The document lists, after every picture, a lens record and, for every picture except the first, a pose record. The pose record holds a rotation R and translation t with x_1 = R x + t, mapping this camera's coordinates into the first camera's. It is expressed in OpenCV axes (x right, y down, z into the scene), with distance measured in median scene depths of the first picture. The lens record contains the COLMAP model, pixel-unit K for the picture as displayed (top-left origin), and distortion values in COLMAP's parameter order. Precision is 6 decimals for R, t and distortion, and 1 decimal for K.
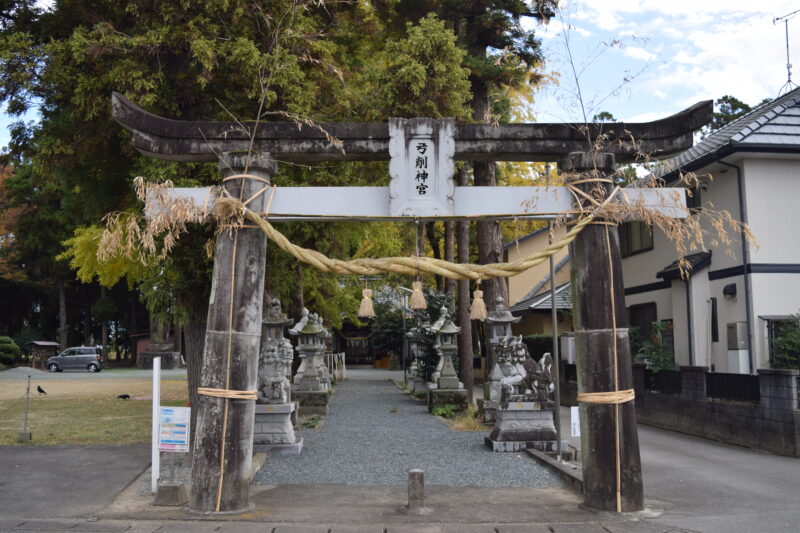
lens RADIAL K [[740.9, 0, 400.0], [0, 740.9, 266.5], [0, 0, 1]] dist [-0.080332, 0.009554]
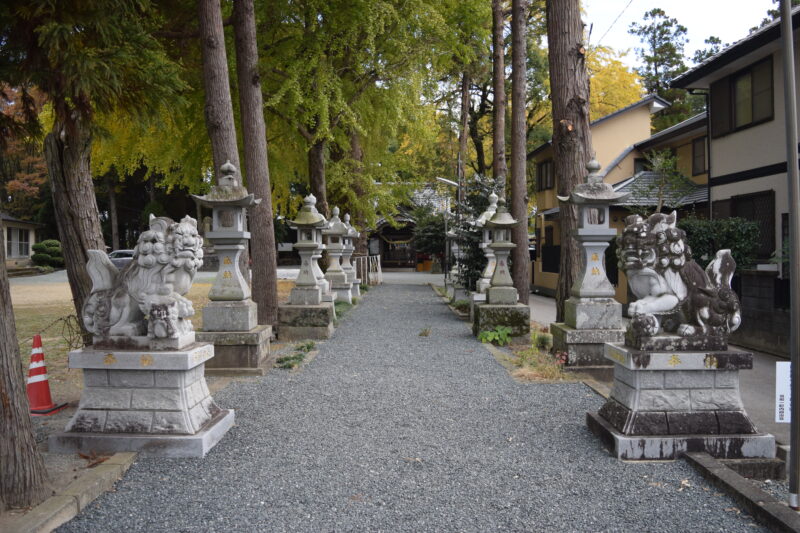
lens RADIAL K [[649.5, 0, 387.0], [0, 649.5, 266.0], [0, 0, 1]] dist [-0.082950, 0.009519]
pose [[0.996147, 0.007088, -0.087410, 0.011055], [0.004278, 0.991615, 0.129157, 0.053329], [0.087592, -0.129033, 0.987764, 0.413210]]
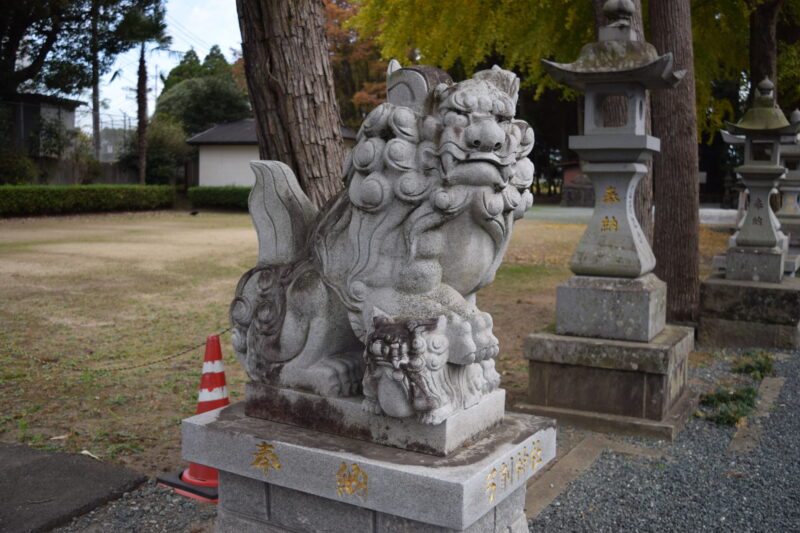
lens RADIAL K [[818.1, 0, 400.4], [0, 818.1, 254.4], [0, 0, 1]] dist [-0.078156, 0.006766]
pose [[0.831266, 0.070580, -0.551375, -0.047053], [0.038381, 0.982252, 0.183599, 0.074388], [0.554548, -0.173782, 0.813804, 0.587750]]
